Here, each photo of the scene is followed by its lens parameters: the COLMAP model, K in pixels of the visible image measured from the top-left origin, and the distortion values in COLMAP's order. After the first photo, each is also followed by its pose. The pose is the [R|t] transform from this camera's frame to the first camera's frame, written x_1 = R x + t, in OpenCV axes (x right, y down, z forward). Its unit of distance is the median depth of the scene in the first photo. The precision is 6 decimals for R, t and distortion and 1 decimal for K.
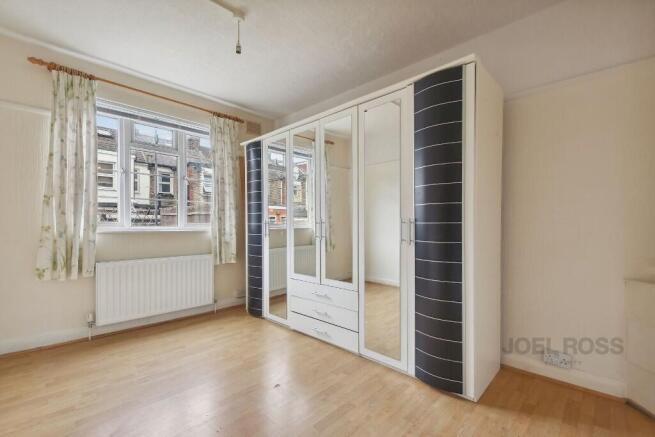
lens RADIAL K [[290.8, 0, 324.9], [0, 290.8, 230.7], [0, 0, 1]] dist [0.001002, 0.000170]
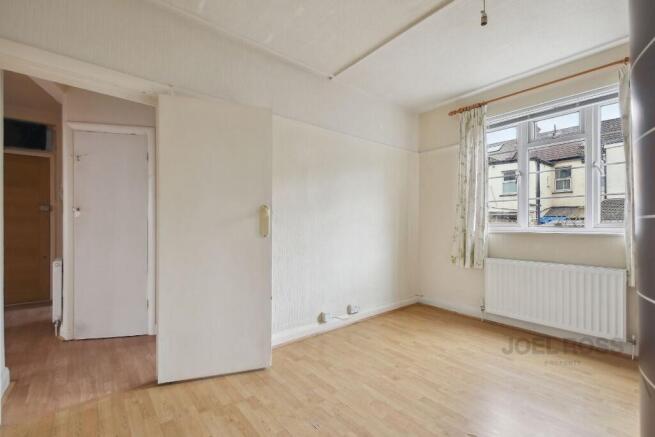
lens RADIAL K [[290.8, 0, 327.3], [0, 290.8, 222.7], [0, 0, 1]] dist [0.001002, 0.000170]
pose [[-0.119570, -0.012987, -0.992741, 0.466496], [-0.022311, 0.999697, -0.010391, -0.005434], [0.992575, 0.020906, -0.119824, 0.504442]]
